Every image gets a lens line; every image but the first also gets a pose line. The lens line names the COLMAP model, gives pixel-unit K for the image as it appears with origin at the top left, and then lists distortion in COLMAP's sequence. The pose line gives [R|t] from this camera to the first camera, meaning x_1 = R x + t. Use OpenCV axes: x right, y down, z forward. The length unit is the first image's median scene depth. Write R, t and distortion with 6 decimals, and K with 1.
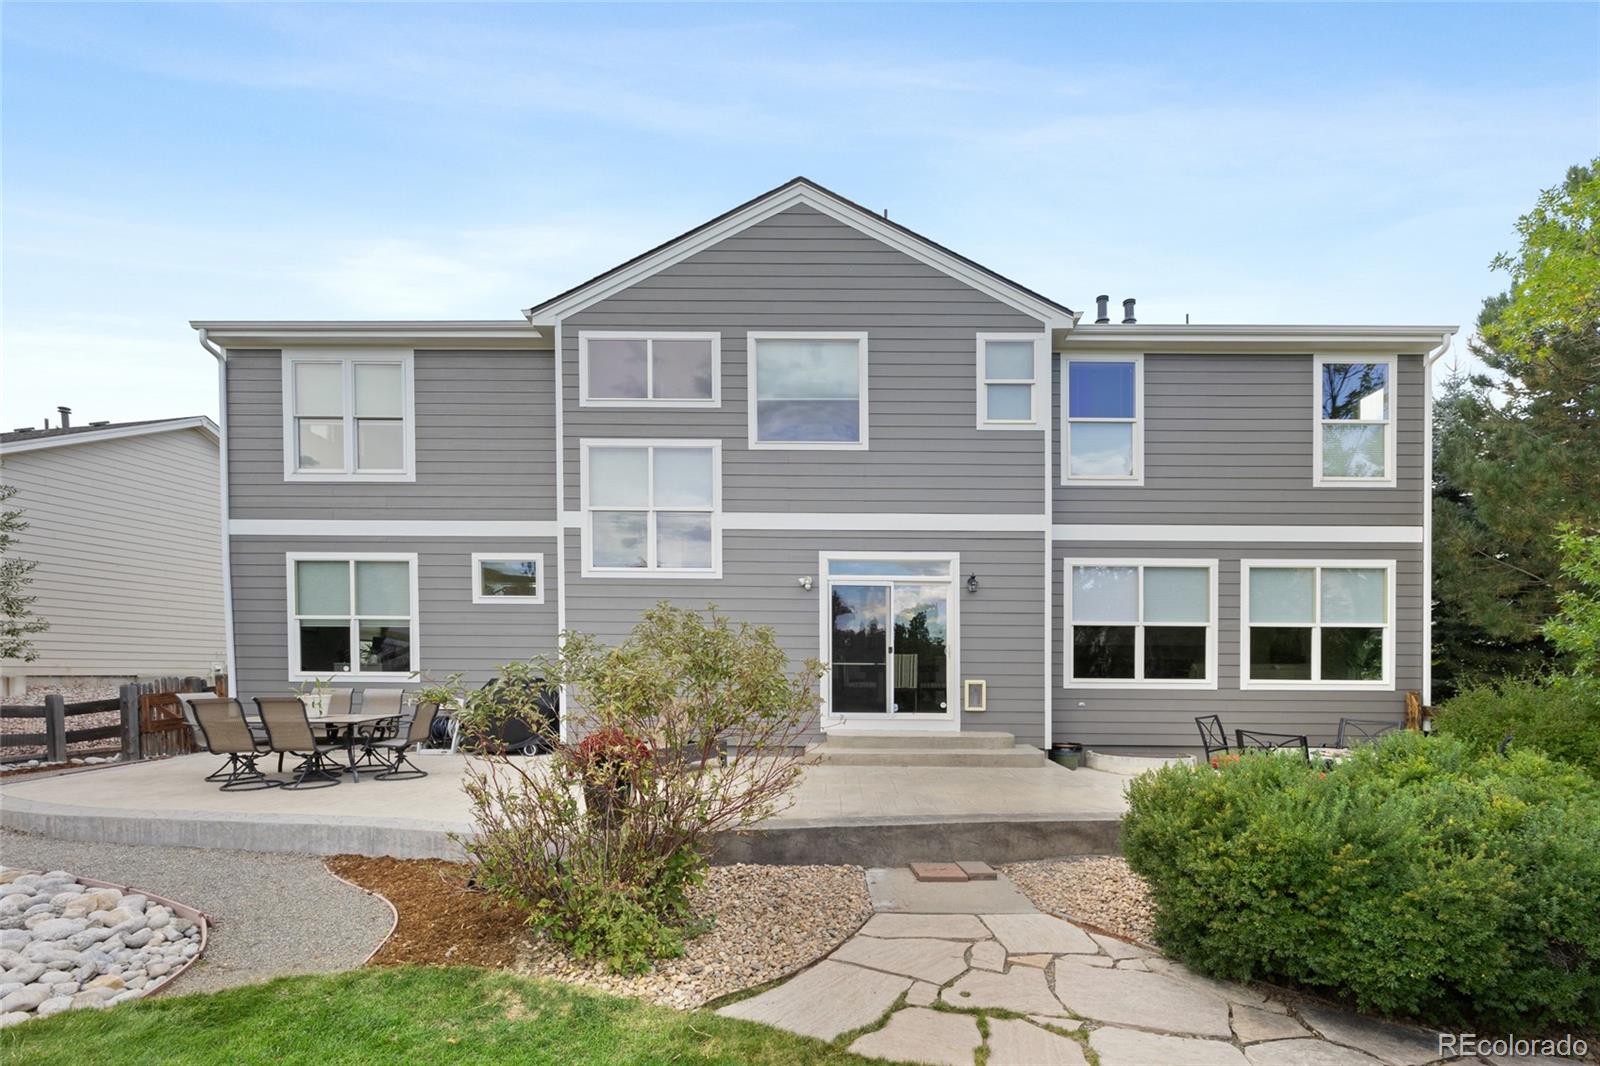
lens RADIAL K [[647.5, 0, 836.2], [0, 647.5, 681.0], [0, 0, 1]] dist [0.007610, -0.000213]
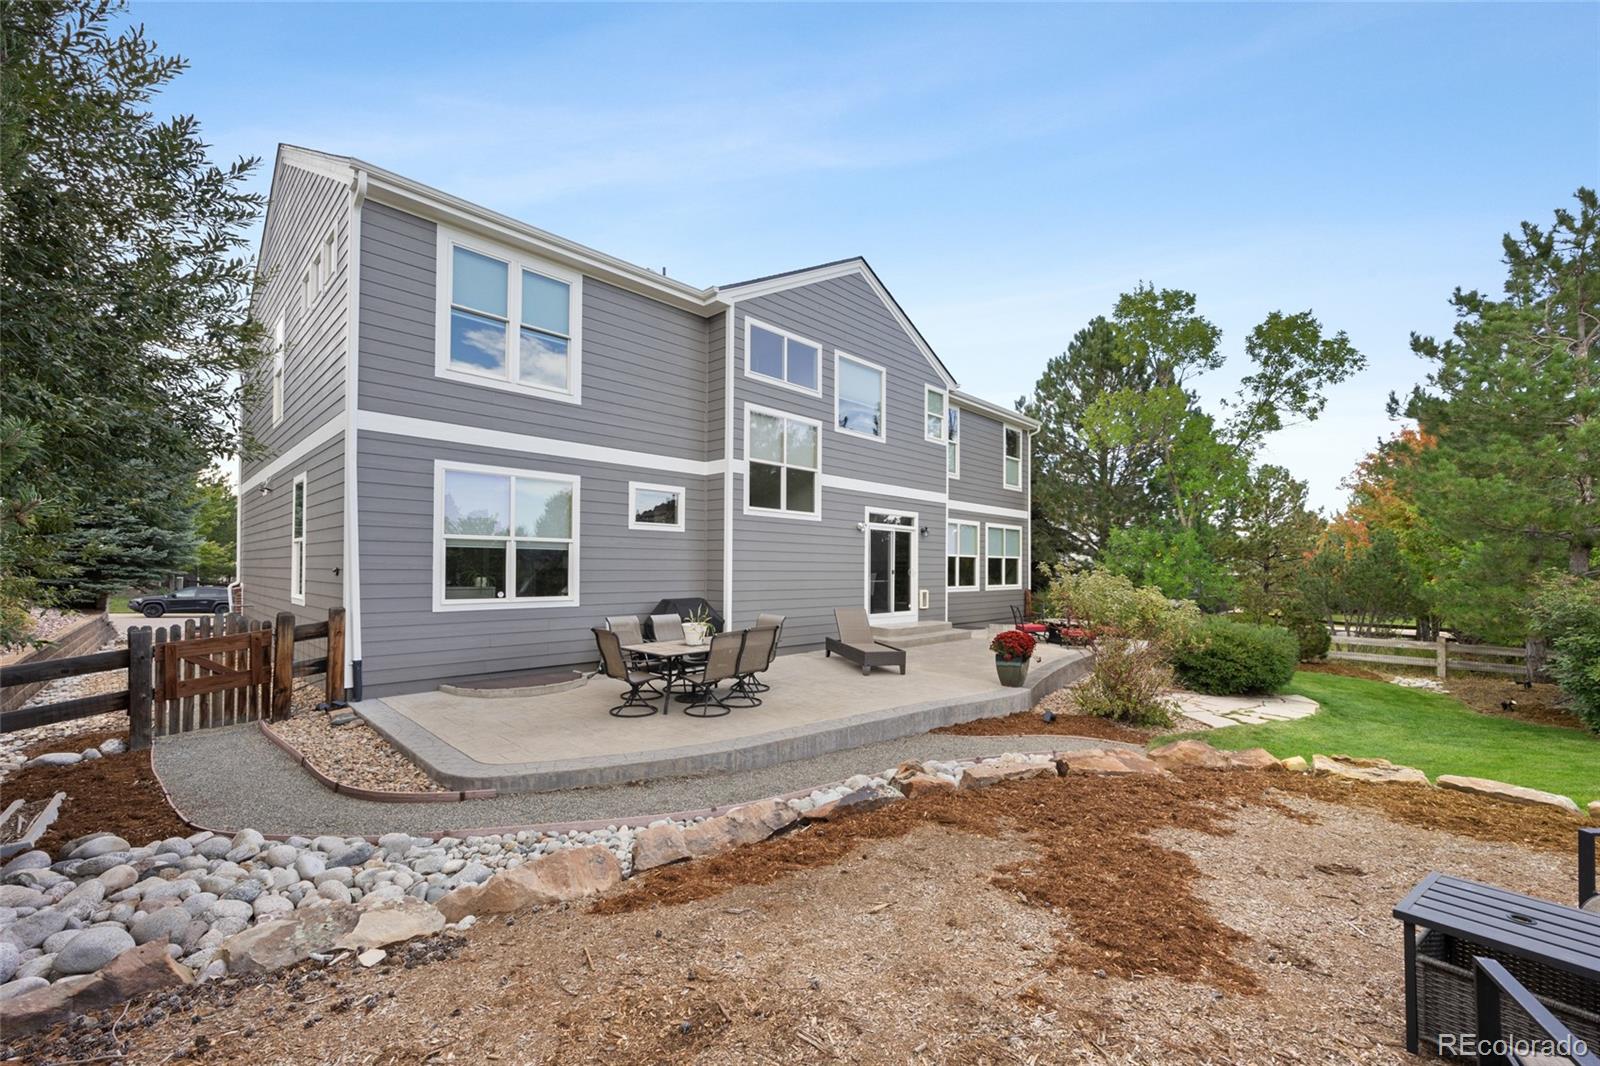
lens RADIAL K [[647.5, 0, 803.1], [0, 647.5, 566.4], [0, 0, 1]] dist [0.007610, -0.000213]
pose [[0.692537, 0.000409, 0.721382, -1.151517], [0.009668, 0.999905, -0.009848, -0.046399], [-0.721318, 0.013795, 0.692467, 0.069964]]
